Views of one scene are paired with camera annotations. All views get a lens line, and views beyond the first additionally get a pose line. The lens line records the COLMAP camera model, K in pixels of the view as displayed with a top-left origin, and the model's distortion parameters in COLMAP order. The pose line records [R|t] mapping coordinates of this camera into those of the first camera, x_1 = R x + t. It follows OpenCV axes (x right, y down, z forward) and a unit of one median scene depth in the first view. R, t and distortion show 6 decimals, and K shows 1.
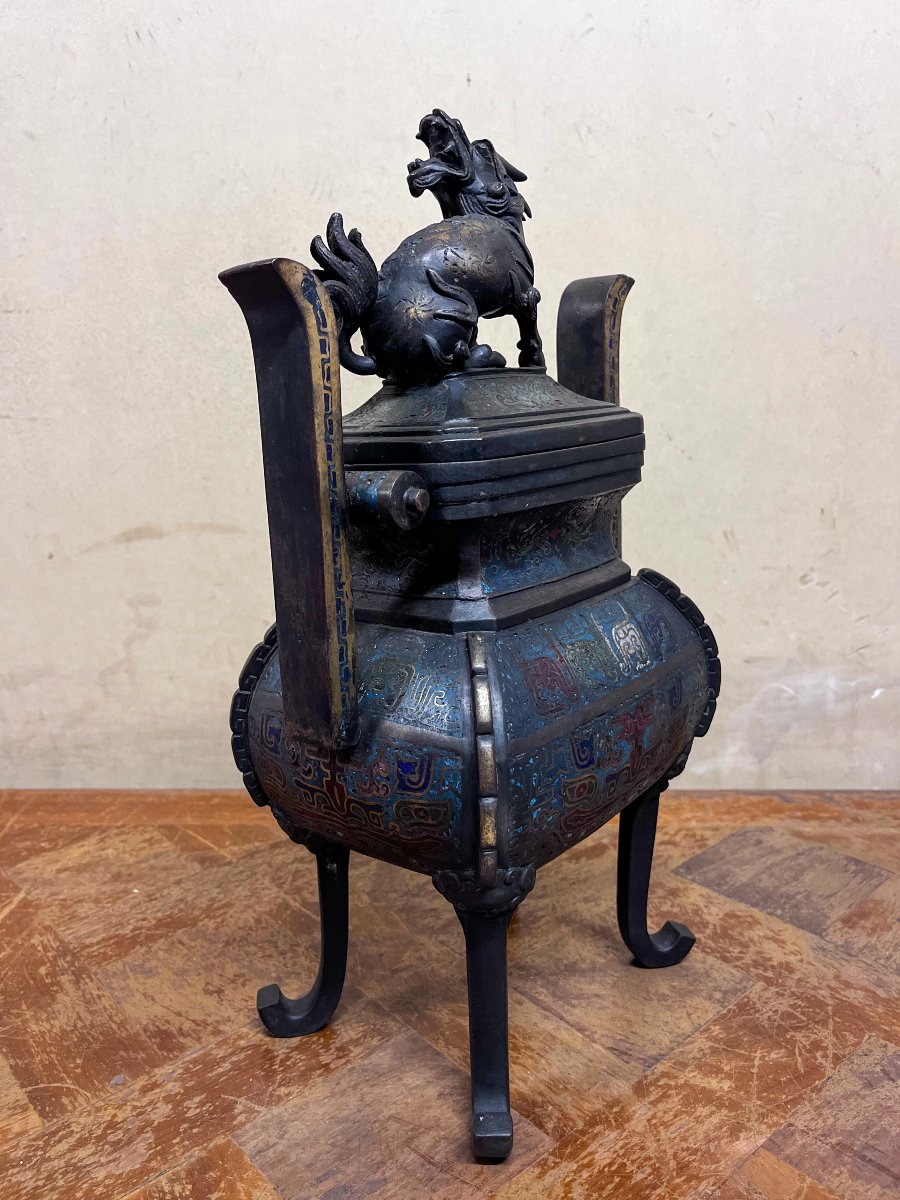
lens RADIAL K [[908.1, 0, 453.1], [0, 908.1, 596.1], [0, 0, 1]] dist [0.050958, -0.087727]
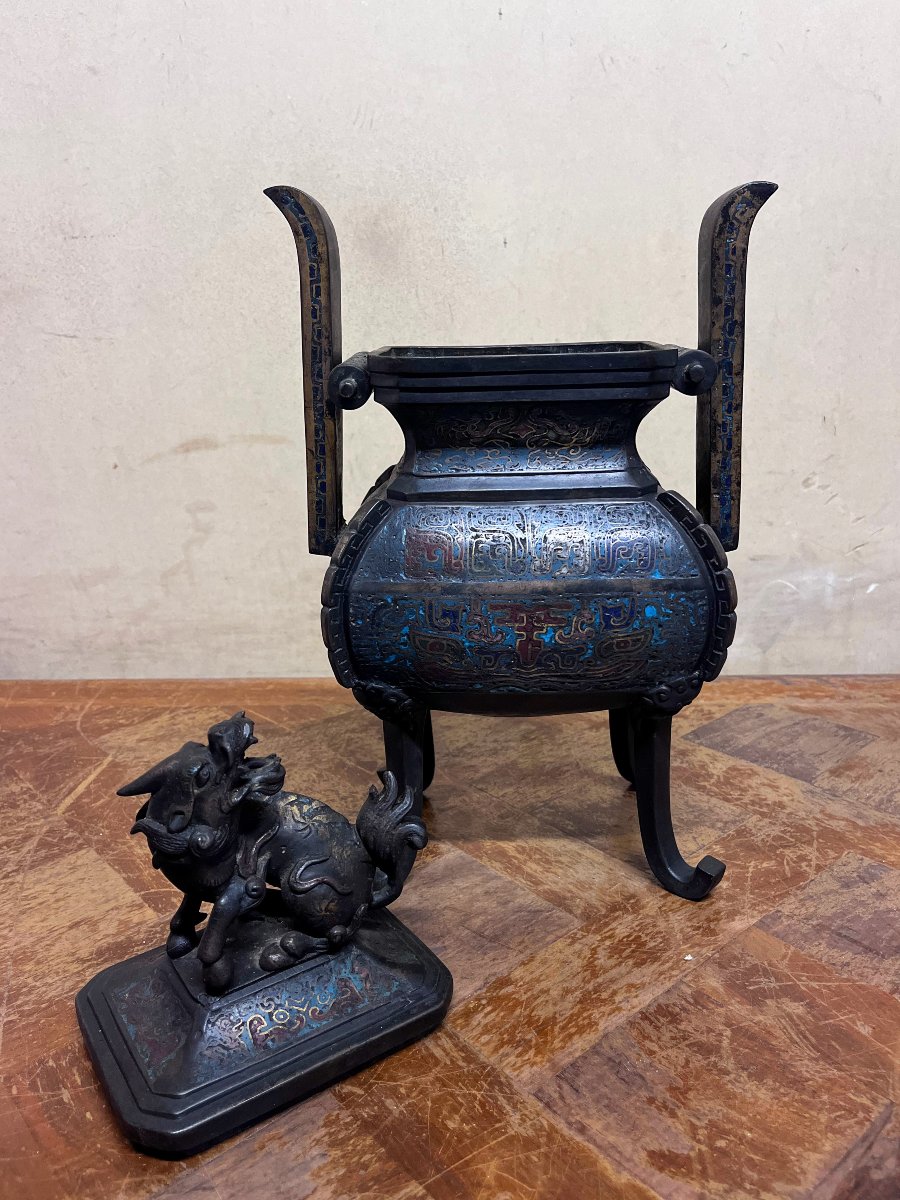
lens RADIAL K [[933.1, 0, 450.0], [0, 933.1, 600.0], [0, 0, 1]] dist [0.042052, -0.075099]
pose [[0.999925, -0.003094, -0.011835, -0.031846], [0.003781, 0.998285, 0.058418, 0.060817], [0.011634, -0.058459, 0.998222, -0.145480]]
